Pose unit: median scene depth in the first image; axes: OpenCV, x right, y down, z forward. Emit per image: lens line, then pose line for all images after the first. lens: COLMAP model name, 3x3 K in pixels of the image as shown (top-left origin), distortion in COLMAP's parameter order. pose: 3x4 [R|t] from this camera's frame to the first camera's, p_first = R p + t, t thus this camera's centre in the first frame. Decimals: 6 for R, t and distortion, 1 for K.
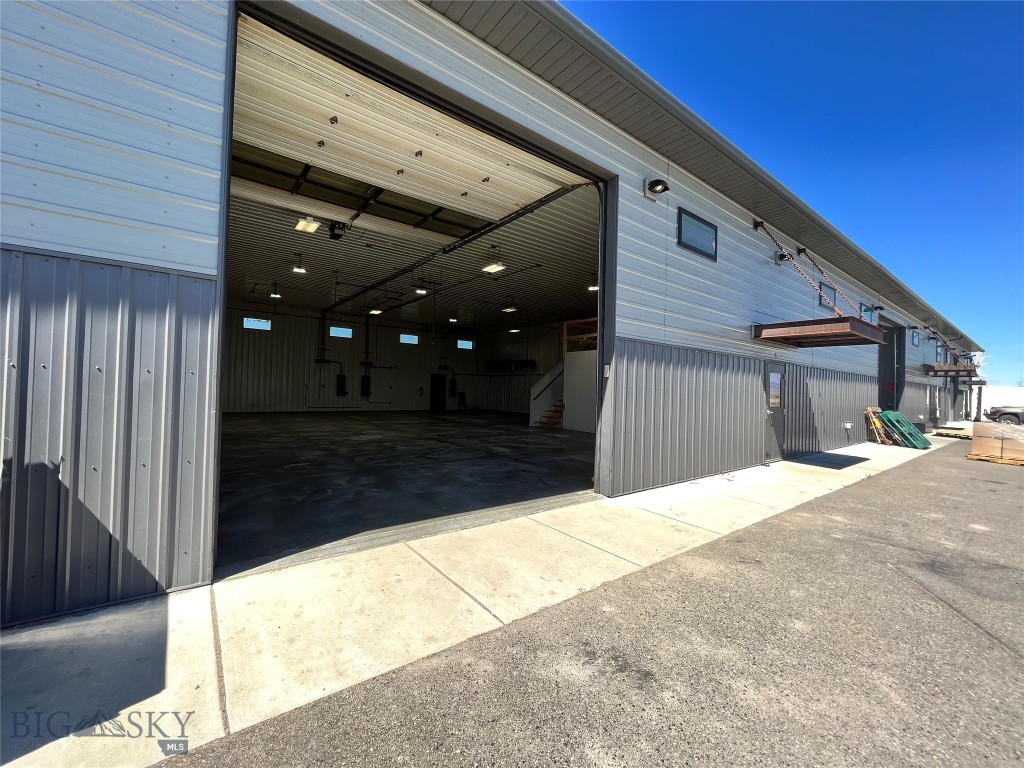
lens RADIAL K [[412.4, 0, 510.0], [0, 412.4, 383.9], [0, 0, 1]] dist [-0.002795, -0.000504]
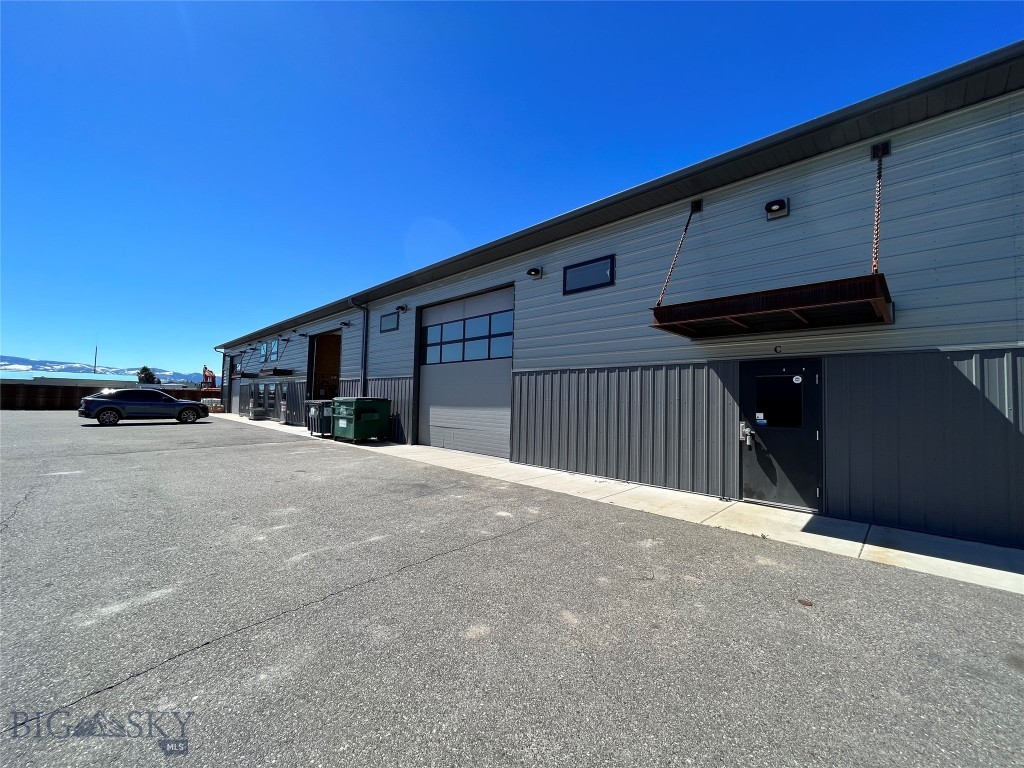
lens RADIAL K [[412.4, 0, 510.0], [0, 412.4, 383.9], [0, 0, 1]] dist [-0.002795, -0.000504]
pose [[0.136163, -0.063969, -0.988619, 1.060919], [-0.009744, 0.997778, -0.065904, 0.030340], [0.990638, 0.018607, 0.135237, 0.396478]]
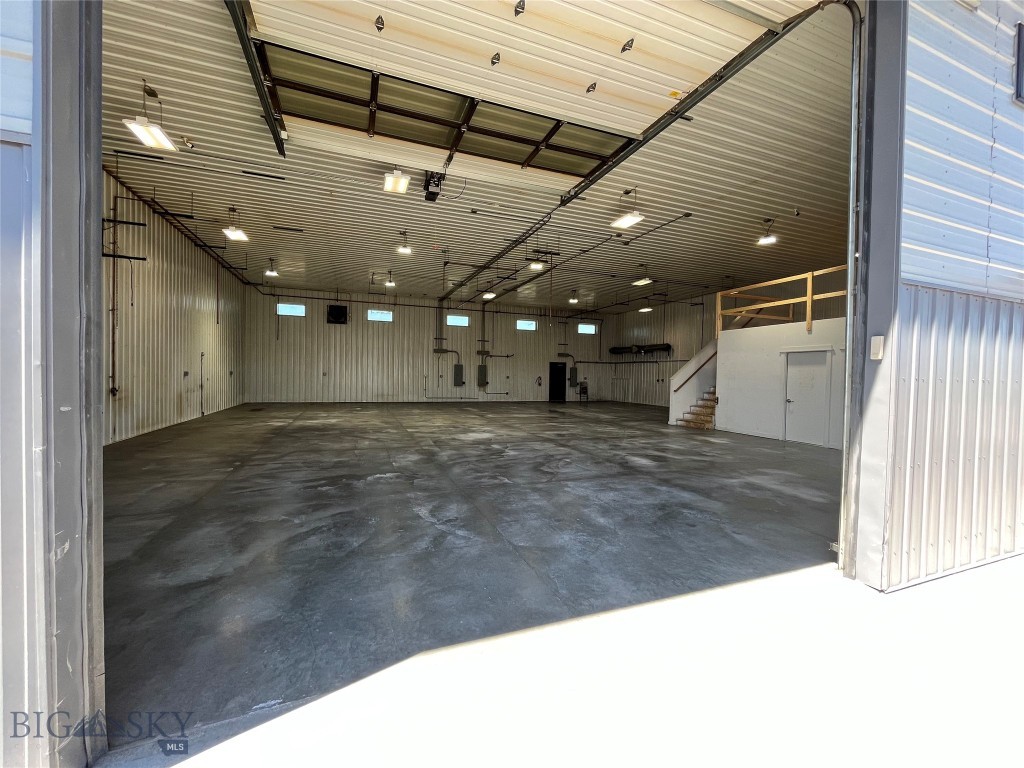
lens RADIAL K [[412.4, 0, 510.0], [0, 412.4, 383.9], [0, 0, 1]] dist [-0.002795, -0.000504]
pose [[0.958601, -0.001943, -0.284745, -0.031169], [0.009914, 0.999598, 0.026555, -0.002296], [0.284579, -0.028279, 0.958235, 0.200216]]
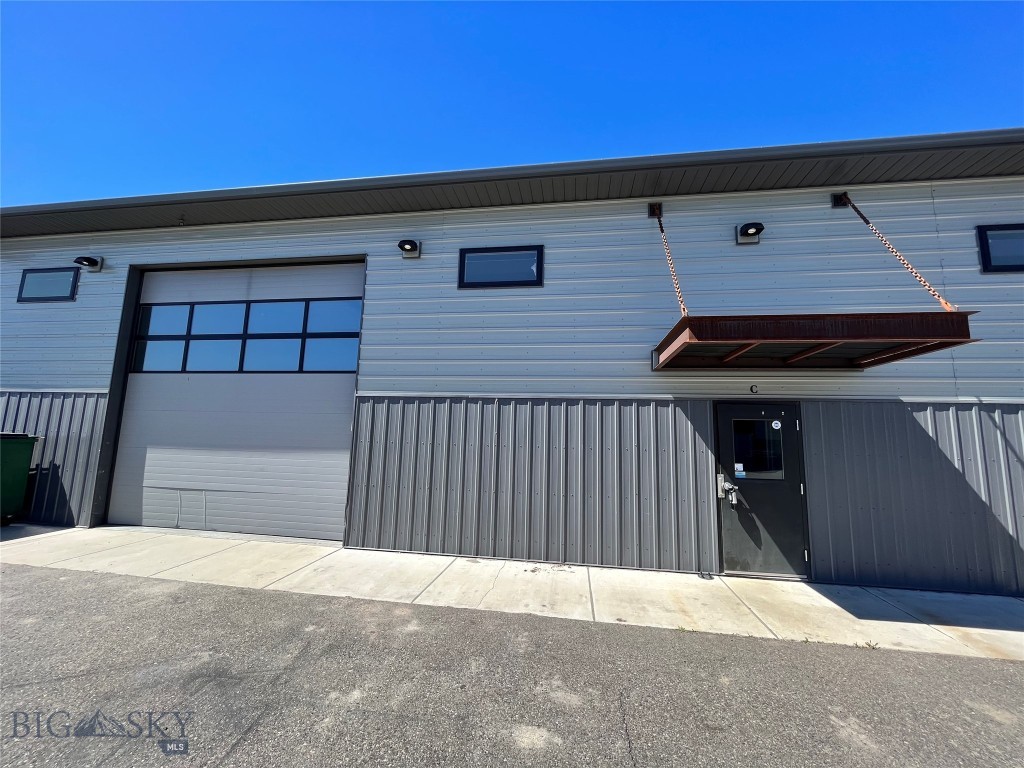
lens RADIAL K [[412.4, 0, 510.0], [0, 412.4, 383.9], [0, 0, 1]] dist [-0.002795, -0.000504]
pose [[0.693275, -0.102313, -0.713374, 0.698217], [-0.002331, 0.989548, -0.144187, 0.007202], [0.720670, 0.101624, 0.685790, 0.285943]]
